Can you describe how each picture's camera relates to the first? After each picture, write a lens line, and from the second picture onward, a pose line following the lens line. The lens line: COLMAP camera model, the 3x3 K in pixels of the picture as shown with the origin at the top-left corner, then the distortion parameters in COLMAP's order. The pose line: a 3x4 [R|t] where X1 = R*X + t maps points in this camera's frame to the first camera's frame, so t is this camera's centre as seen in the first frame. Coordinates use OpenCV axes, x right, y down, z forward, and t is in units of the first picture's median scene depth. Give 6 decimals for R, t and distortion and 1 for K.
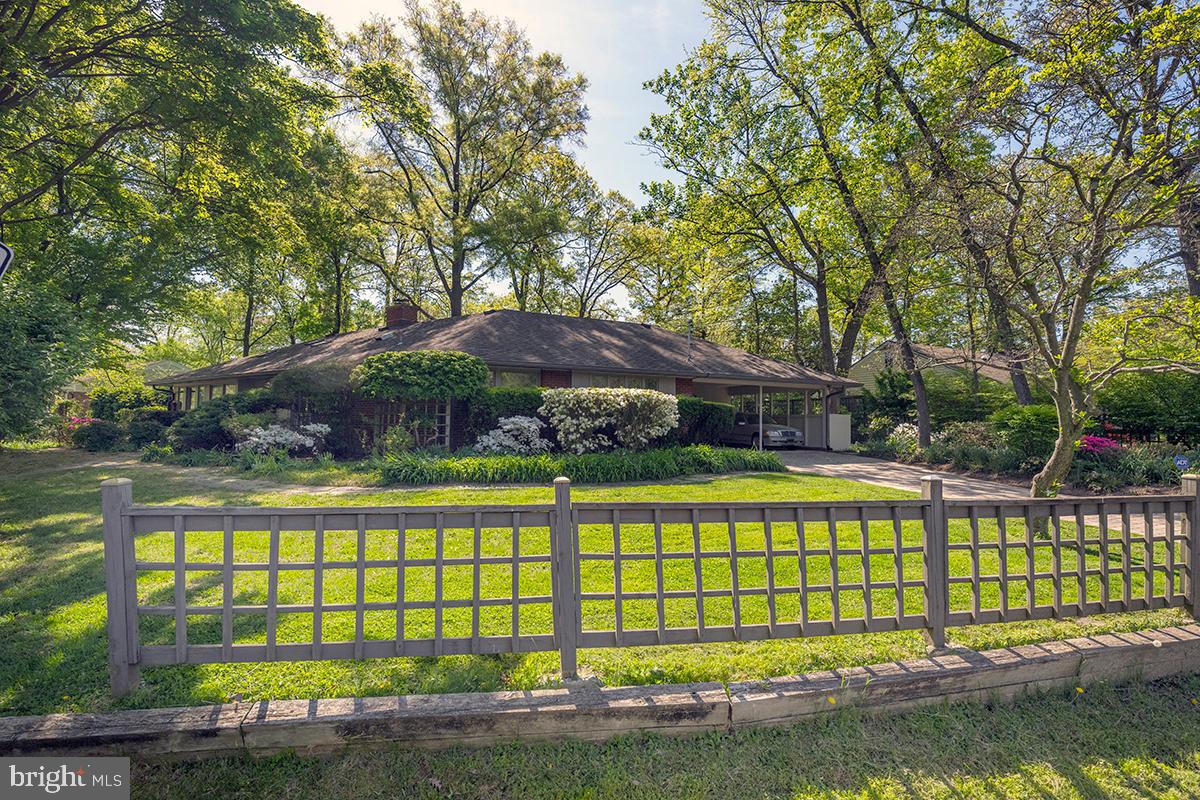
lens RADIAL K [[547.0, 0, 600.0], [0, 547.0, 400.0], [0, 0, 1]] dist [0.002357, 0.000050]
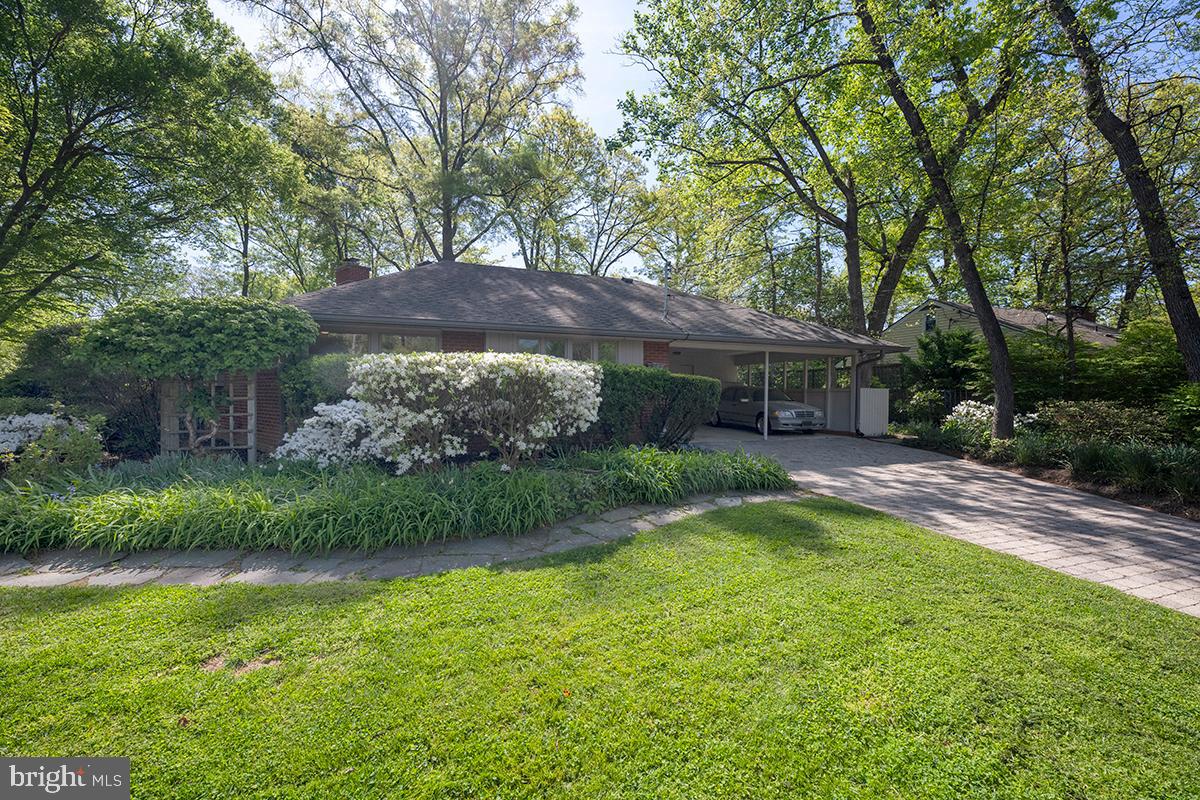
lens RADIAL K [[474.0, 0, 596.0], [0, 474.0, 401.8], [0, 0, 1]] dist [0.000096, -0.000085]
pose [[0.995328, -0.002764, -0.096507, 0.107219], [0.008932, 0.997940, 0.063536, -0.000566], [0.096132, -0.064101, 0.993302, 0.284489]]
